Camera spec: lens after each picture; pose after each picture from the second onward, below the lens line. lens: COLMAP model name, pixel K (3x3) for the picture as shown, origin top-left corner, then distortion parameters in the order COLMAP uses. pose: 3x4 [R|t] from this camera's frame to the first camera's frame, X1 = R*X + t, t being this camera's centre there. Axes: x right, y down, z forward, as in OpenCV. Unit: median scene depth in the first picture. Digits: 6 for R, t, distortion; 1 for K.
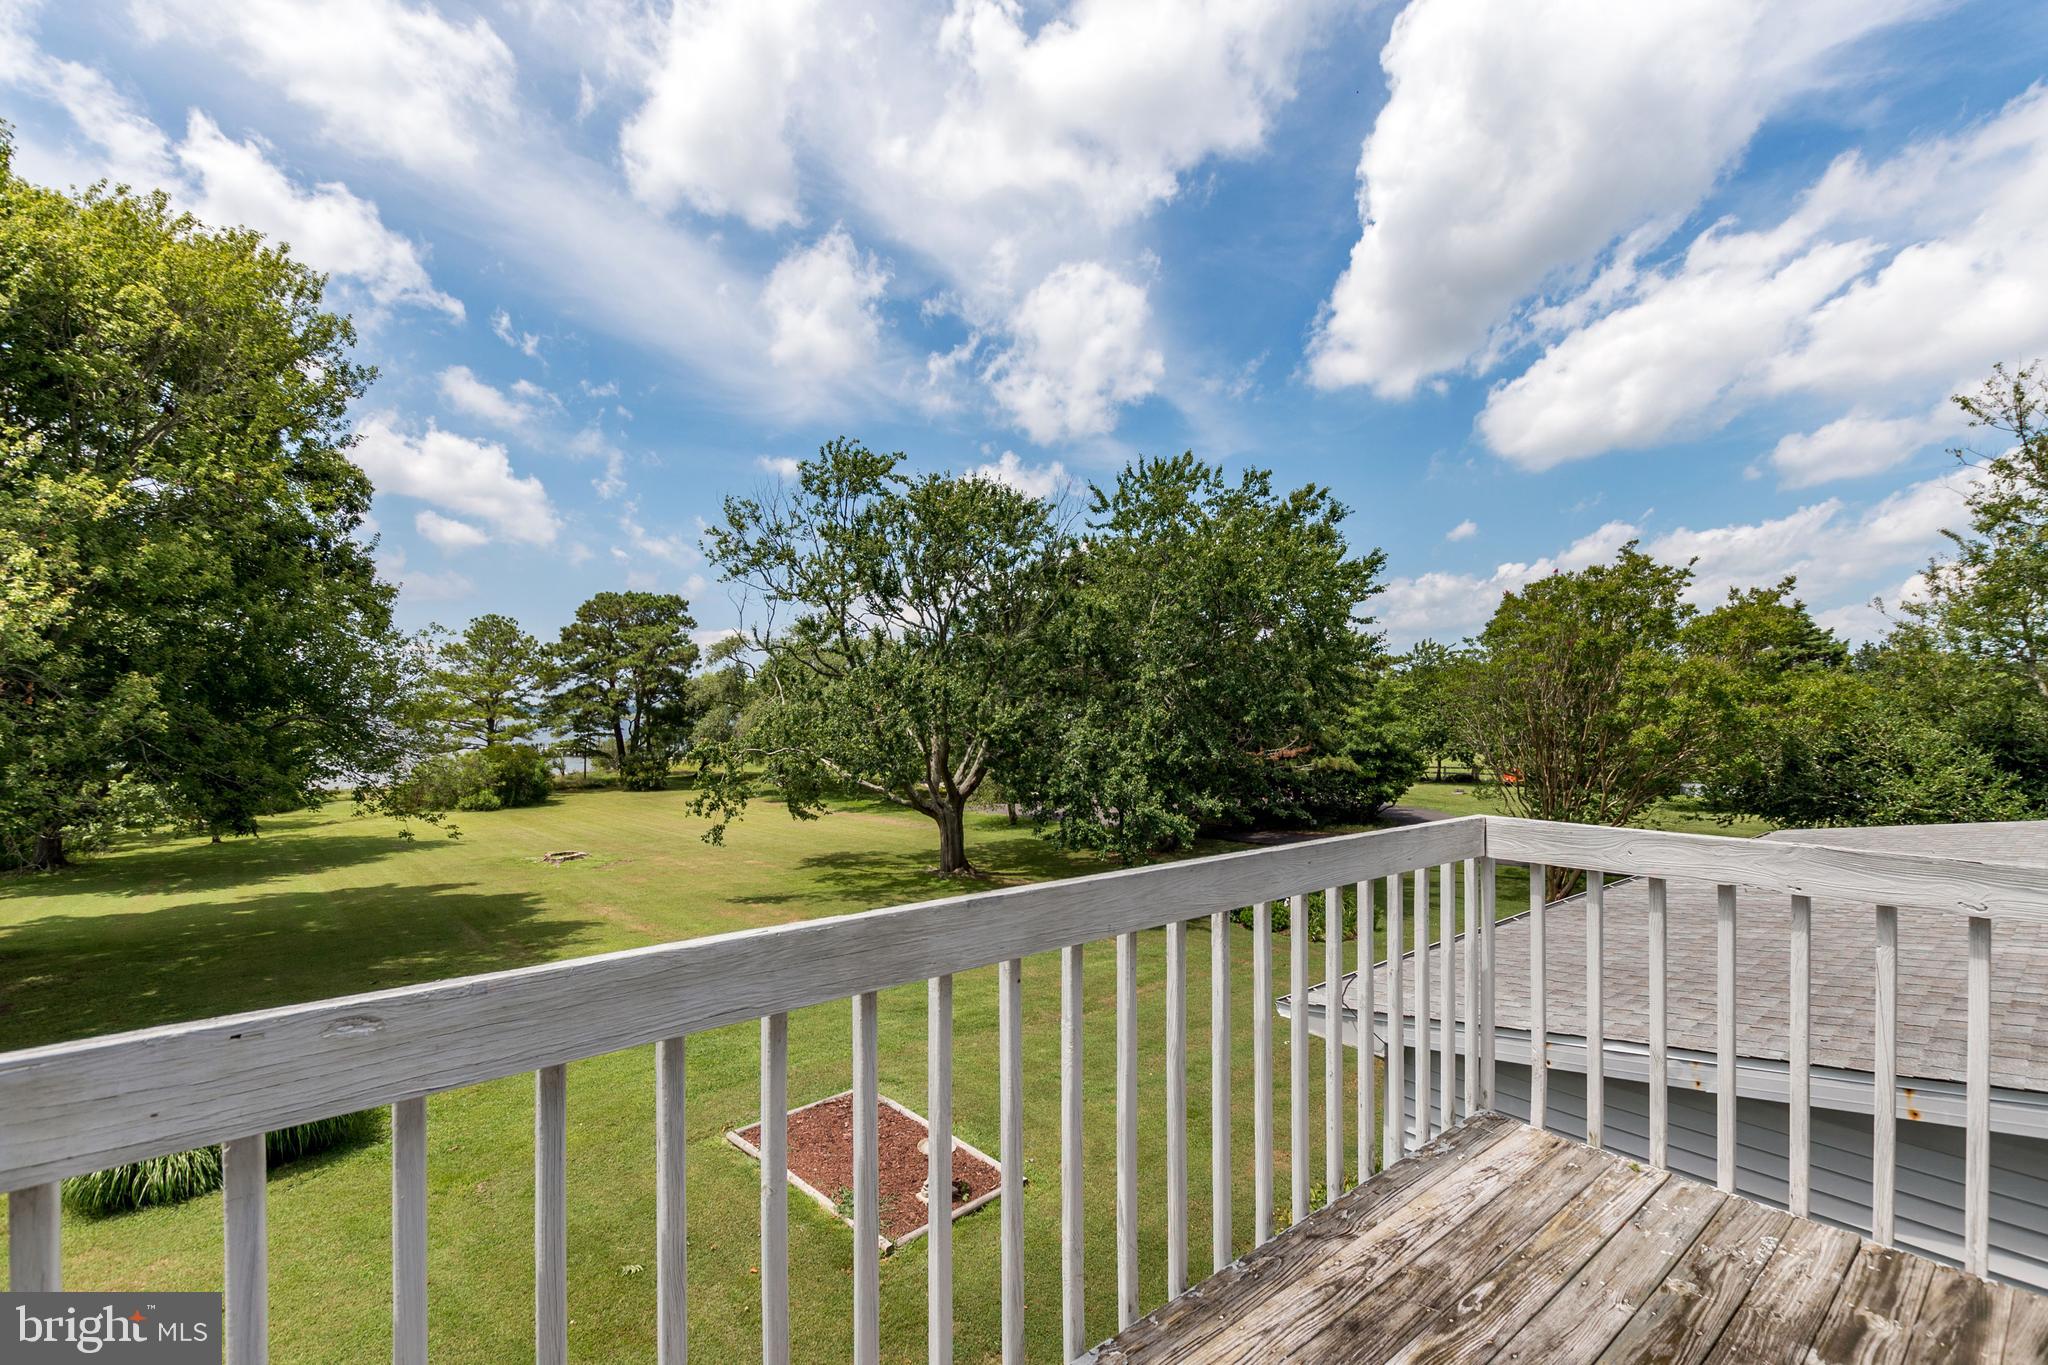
lens RADIAL K [[873.4, 0, 1031.3], [0, 873.4, 723.1], [0, 0, 1]] dist [-0.016218, -0.000260]
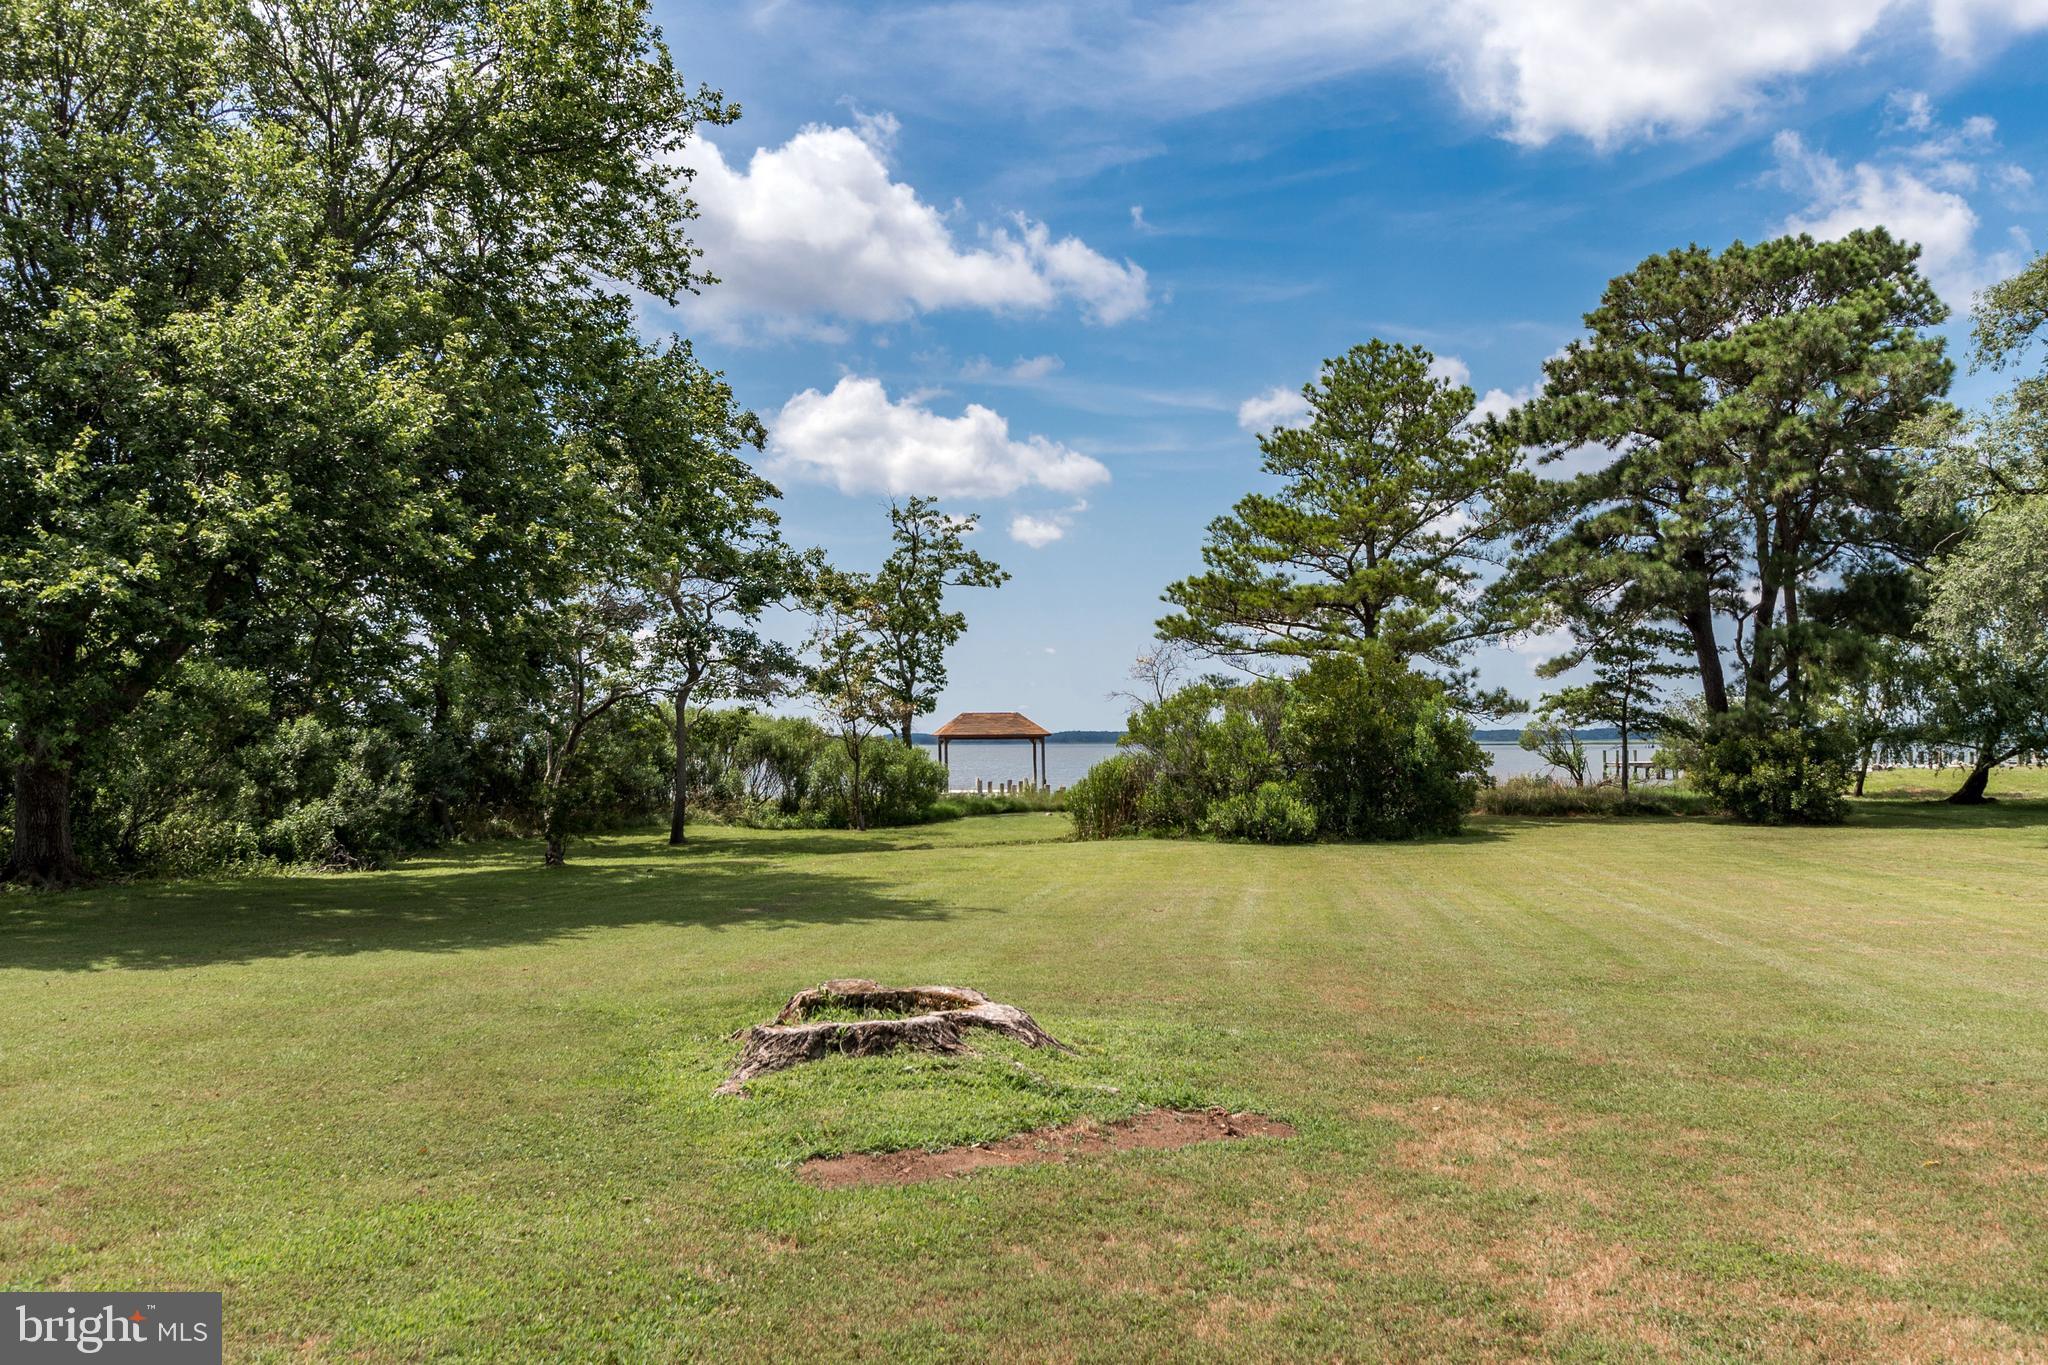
lens RADIAL K [[1727.5, 0, 1031.5], [0, 1727.5, 684.5], [0, 0, 1]] dist [0.015946, -0.010942]
pose [[0.653589, -0.024859, -0.756442, -0.442981], [-0.000990, 0.999432, -0.033700, 0.147662], [0.756849, 0.022775, 0.653192, 1.170090]]
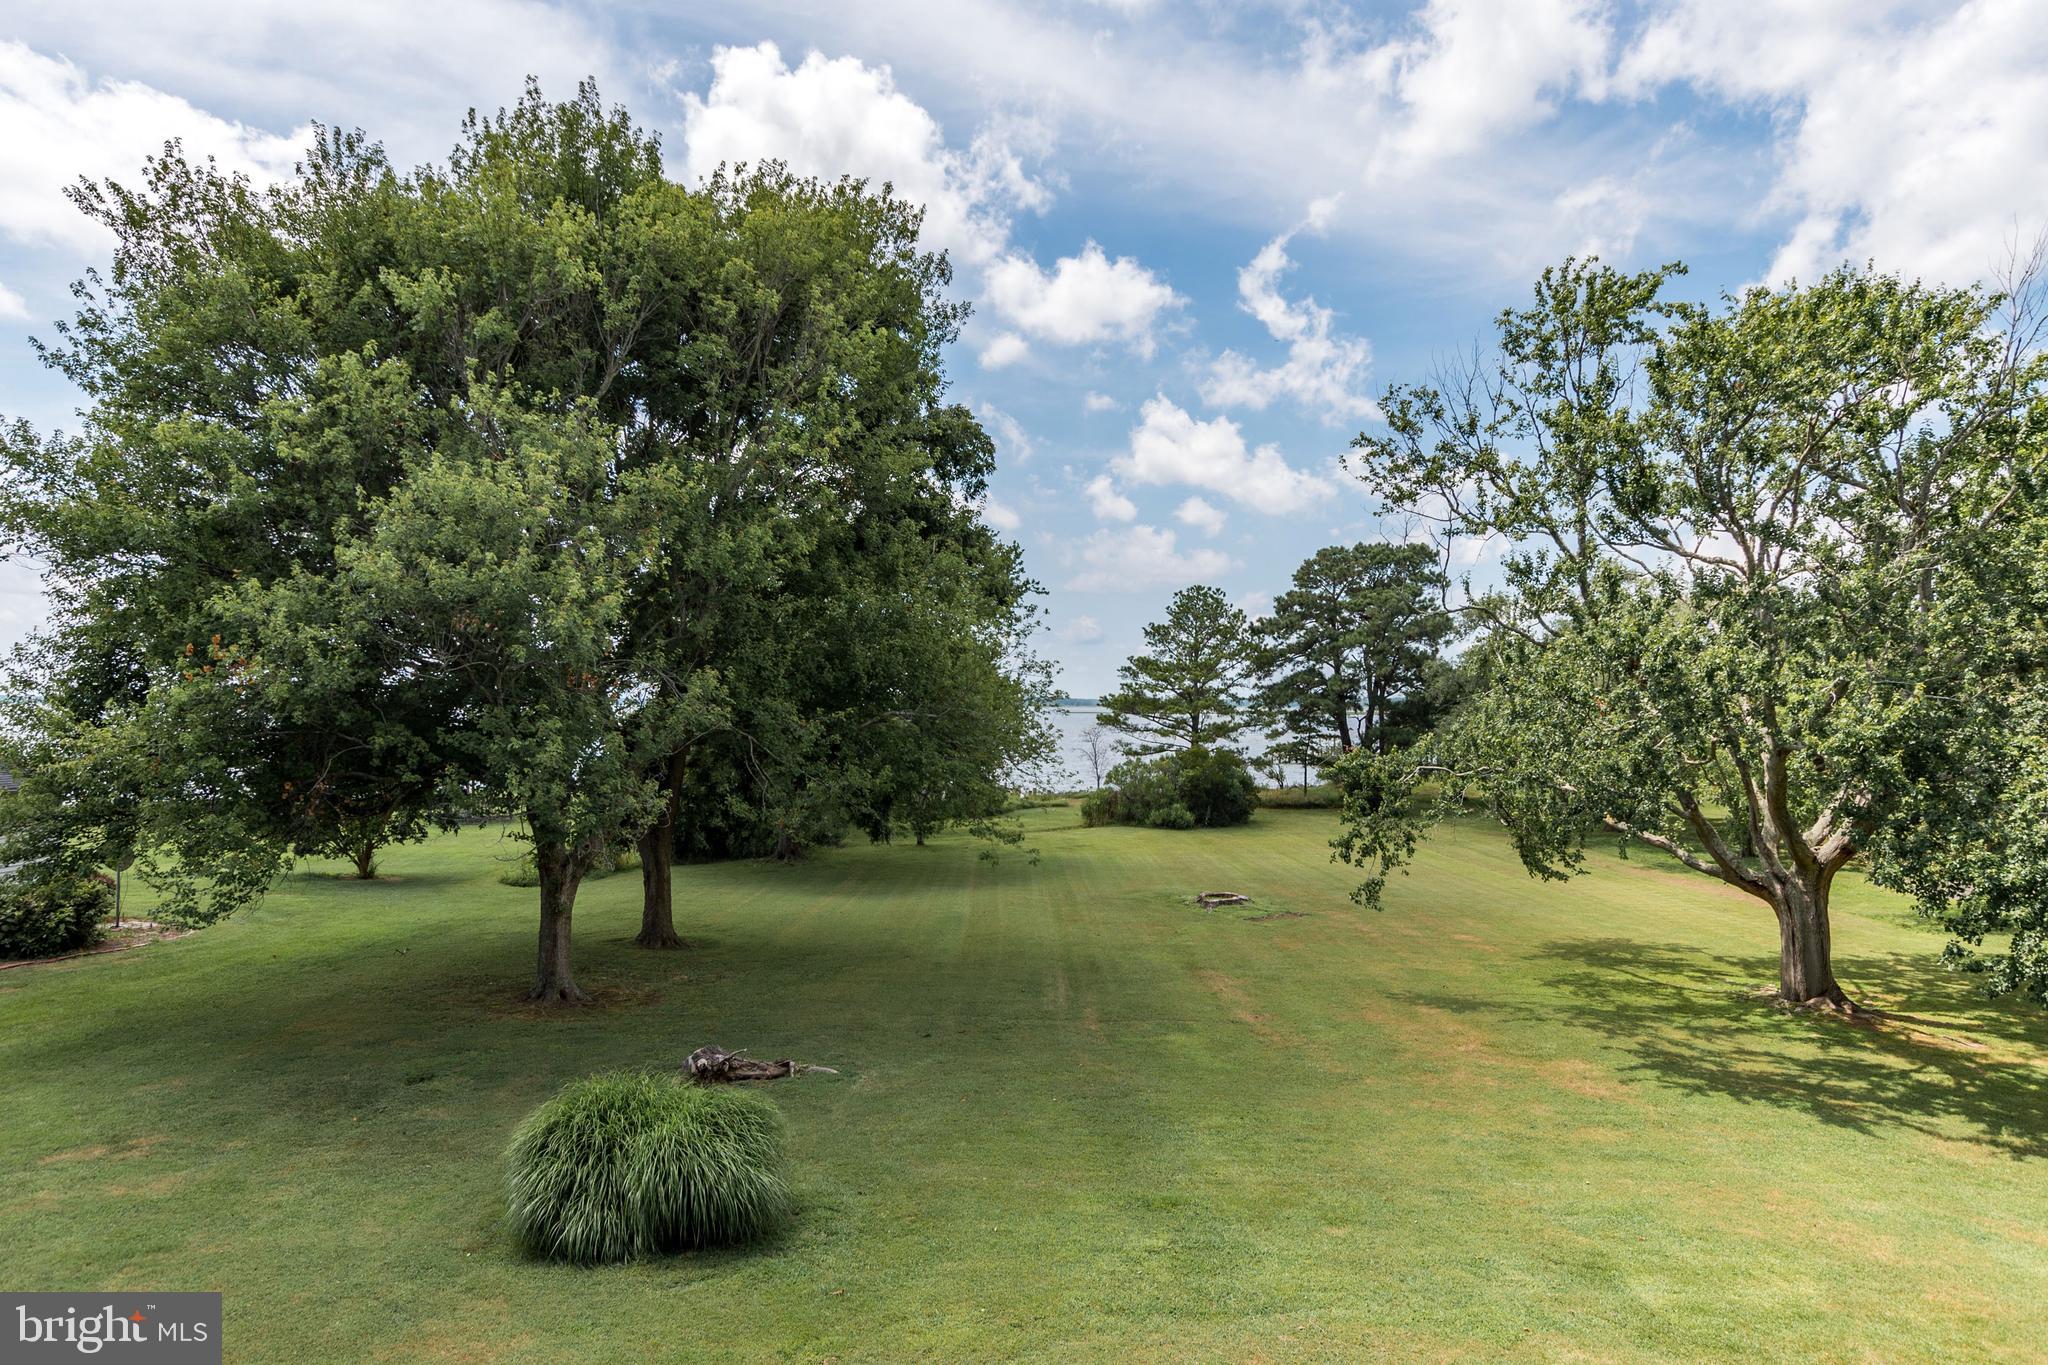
lens RADIAL K [[1237.0, 0, 1020.9], [0, 1237.0, 688.3], [0, 0, 1]] dist [-0.022661, -0.000606]
pose [[0.746434, -0.005273, -0.665439, 0.062664], [-0.013161, 0.999656, -0.022685, -0.003304], [0.665329, 0.025691, 0.746108, 0.103669]]
